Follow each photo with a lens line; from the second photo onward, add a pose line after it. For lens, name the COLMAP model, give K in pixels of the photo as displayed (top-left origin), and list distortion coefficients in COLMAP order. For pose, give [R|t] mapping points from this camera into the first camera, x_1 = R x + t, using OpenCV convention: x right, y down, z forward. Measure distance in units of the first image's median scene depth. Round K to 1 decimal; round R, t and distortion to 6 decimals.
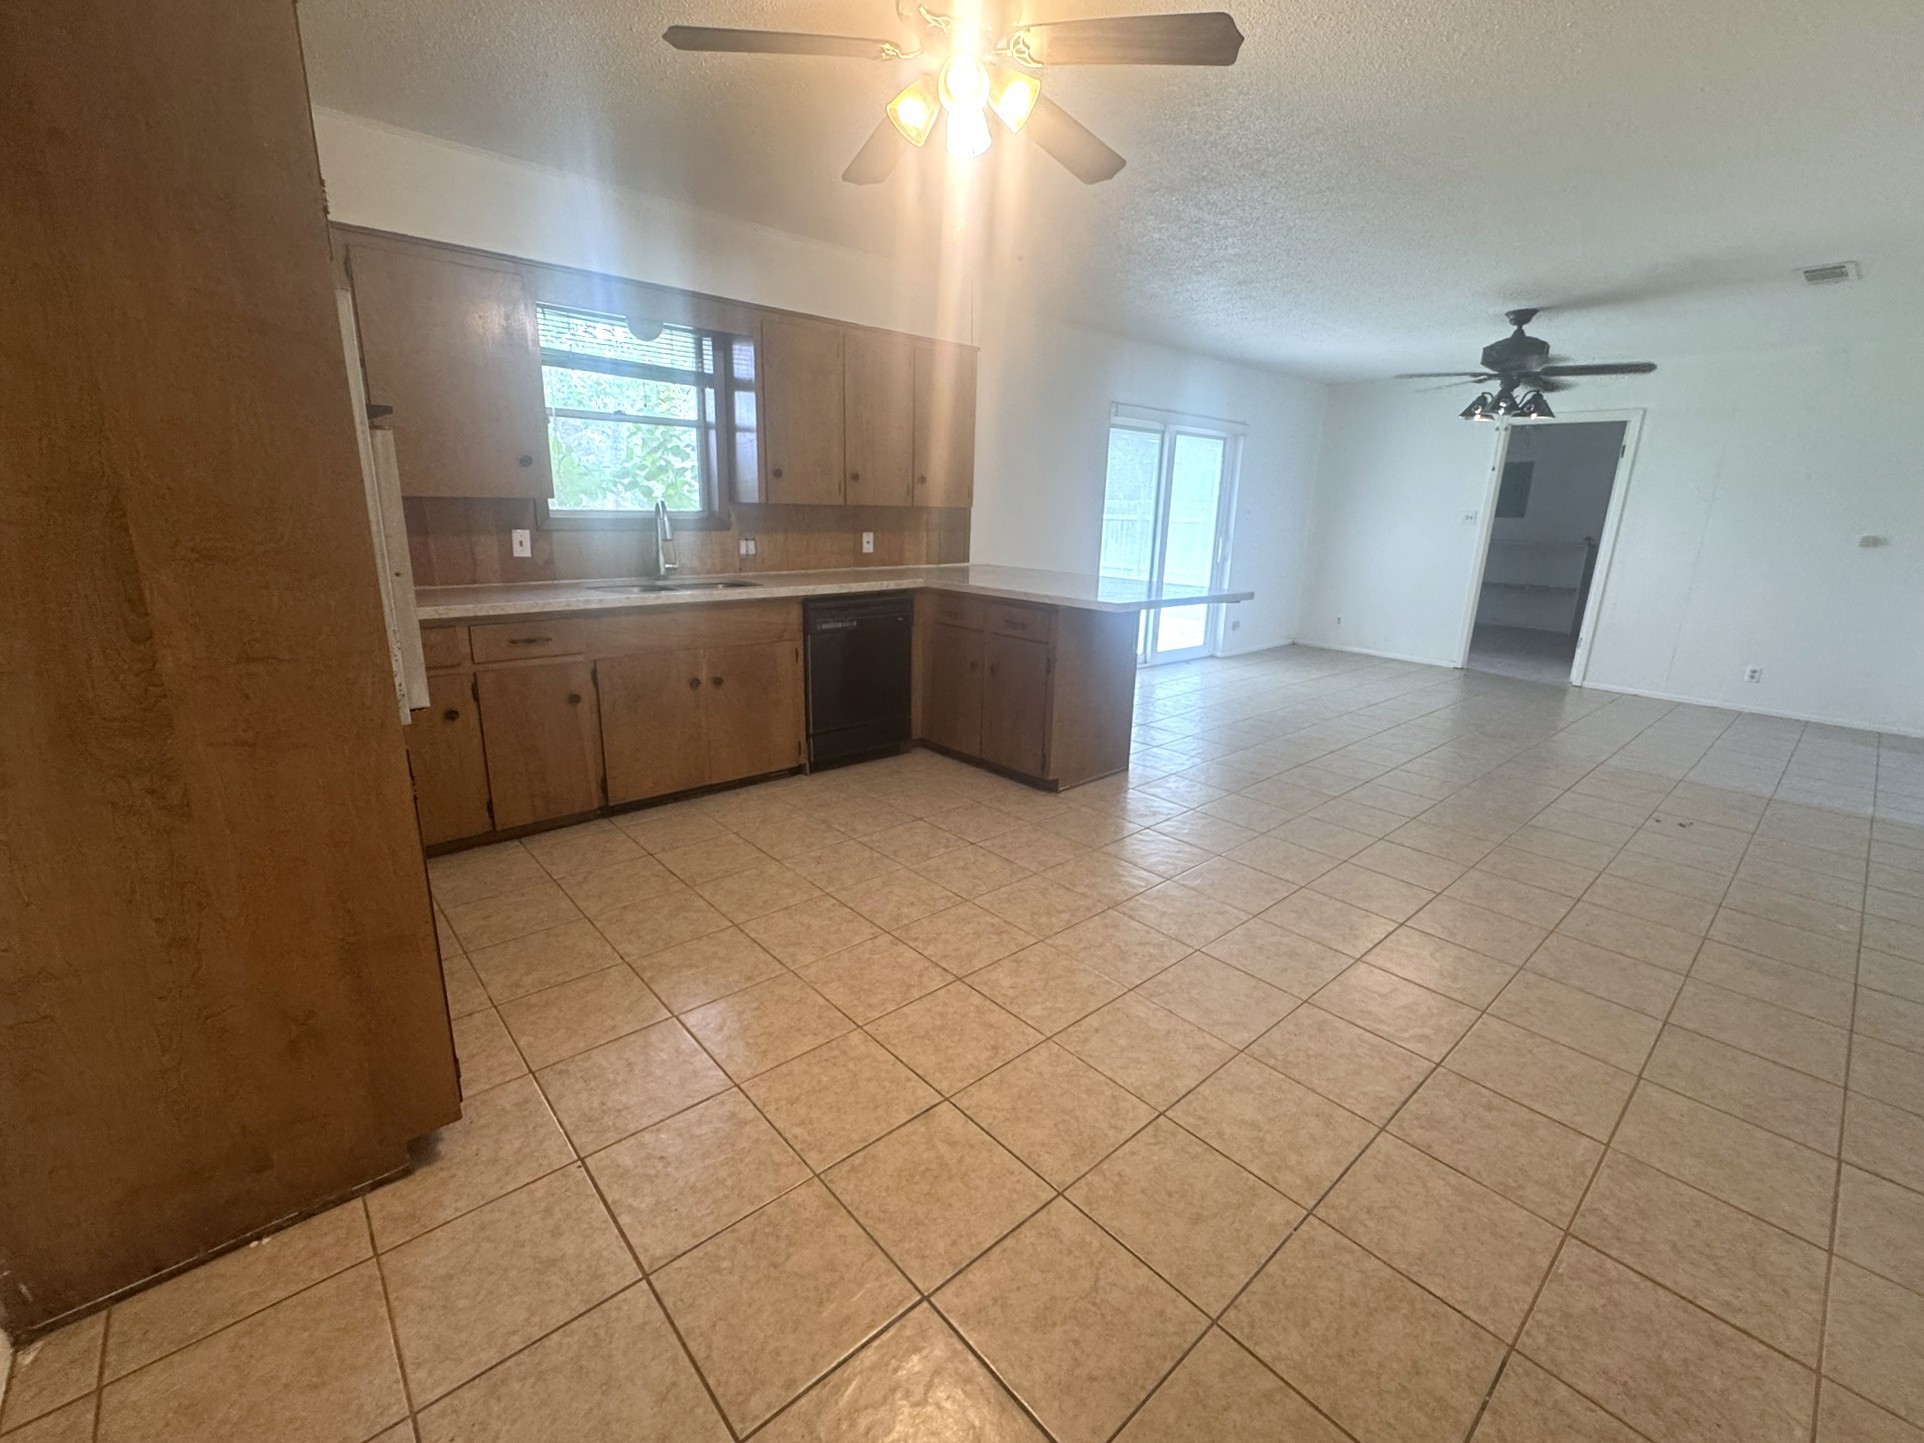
lens RADIAL K [[817.1, 0, 962.0], [0, 817.1, 721.5], [0, 0, 1]] dist [-0.001822, -0.000049]
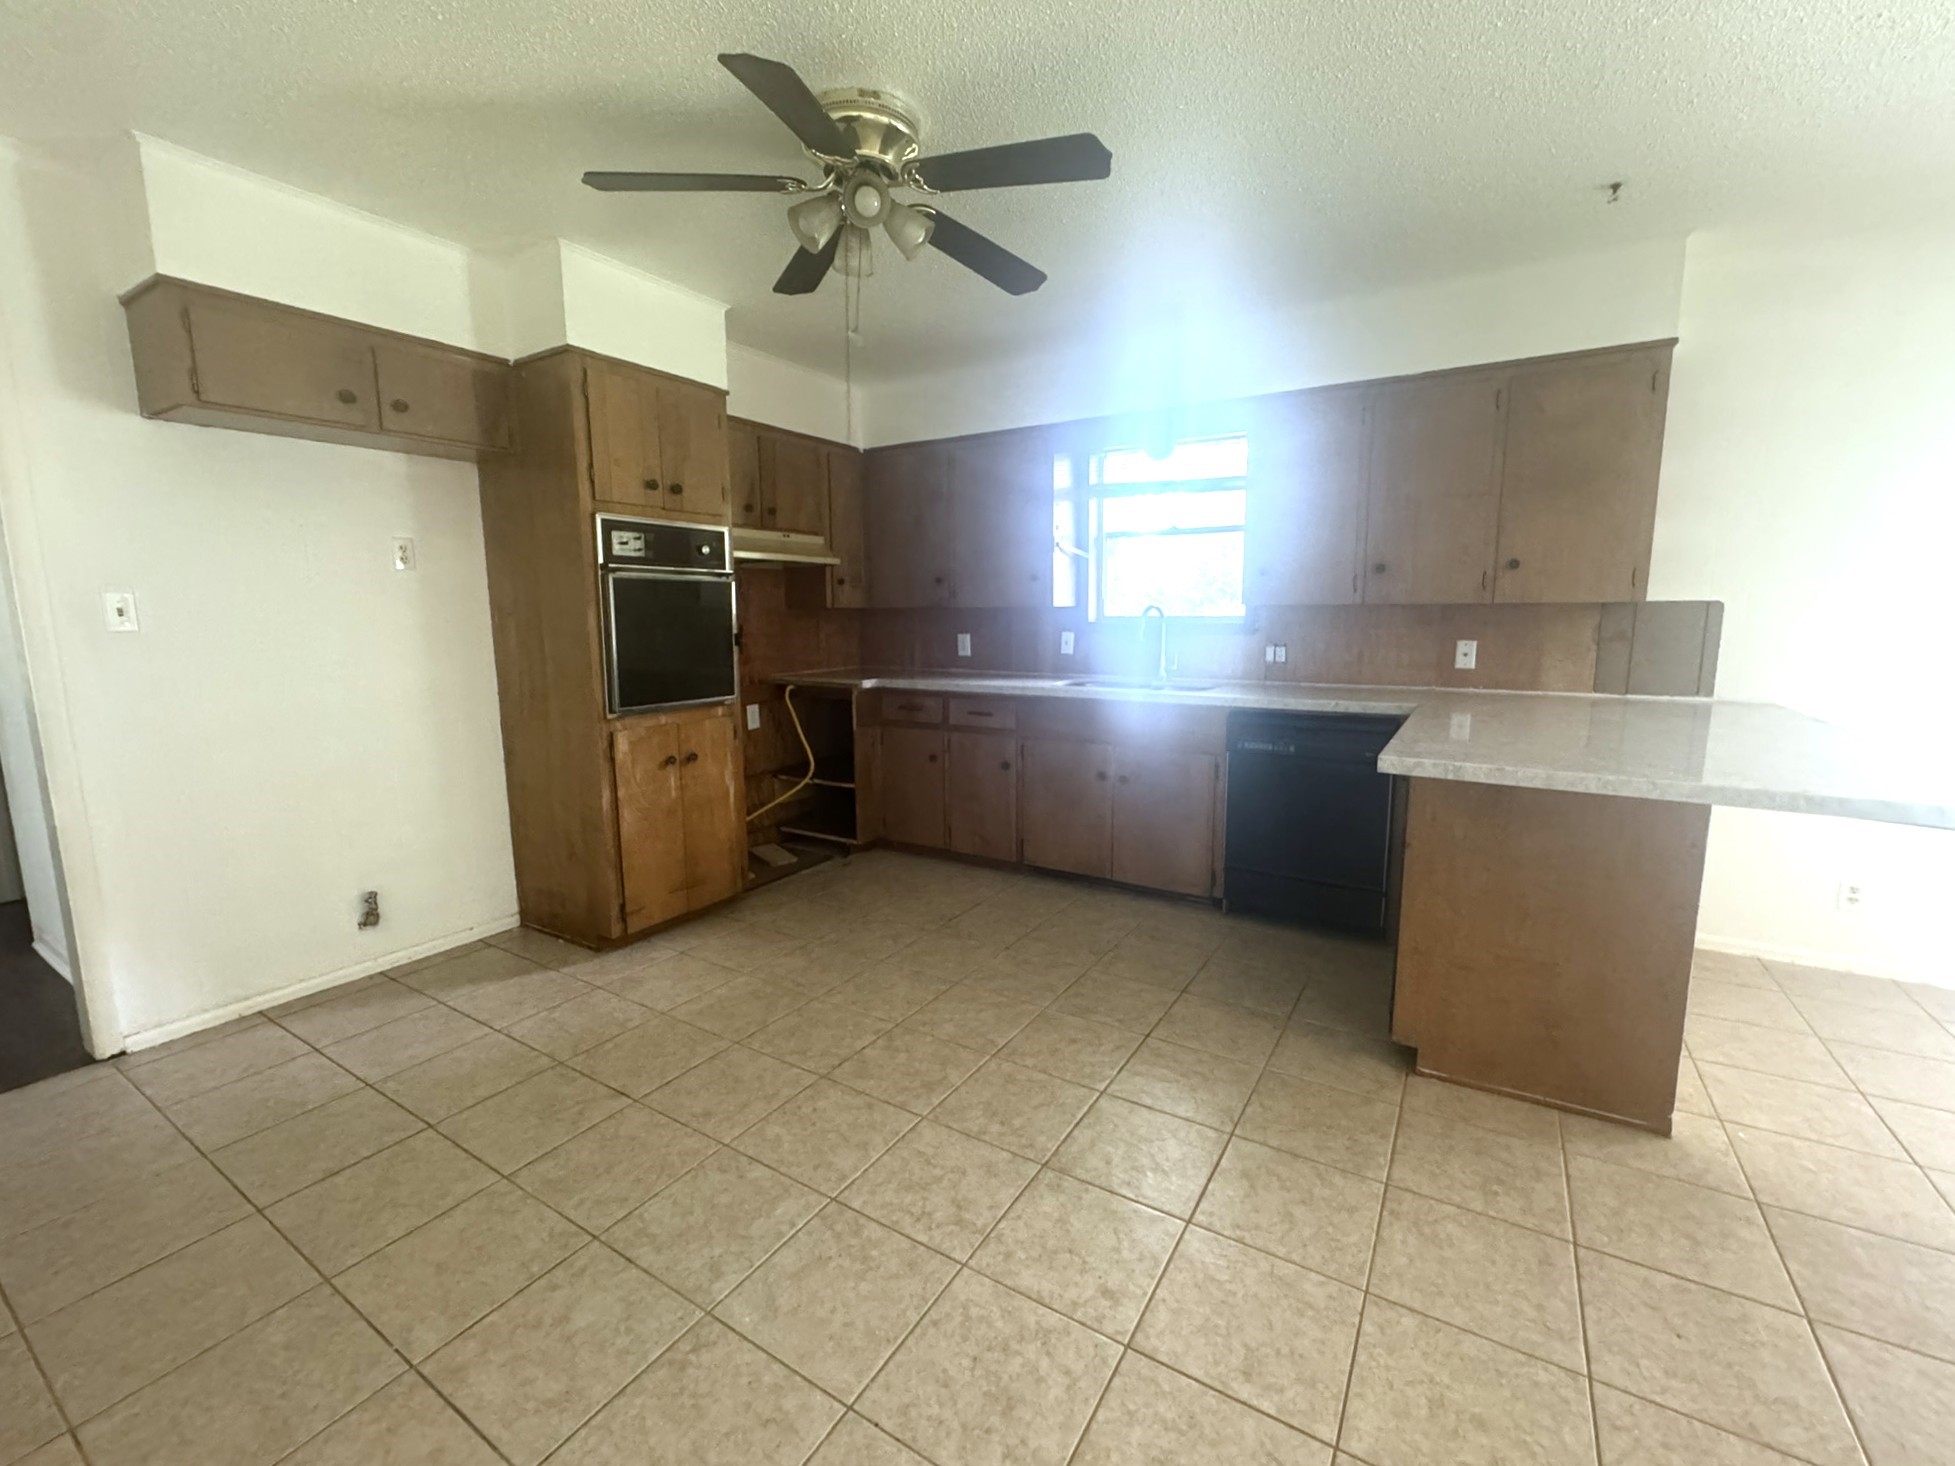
lens RADIAL K [[824.5, 0, 975.3], [0, 824.5, 725.5], [0, 0, 1]] dist [-0.000463, 0.000209]
pose [[0.276103, 0.109180, -0.954907, 0.693562], [-0.234609, 0.971130, 0.043200, -0.129834], [0.932055, 0.212102, 0.293747, 0.584909]]
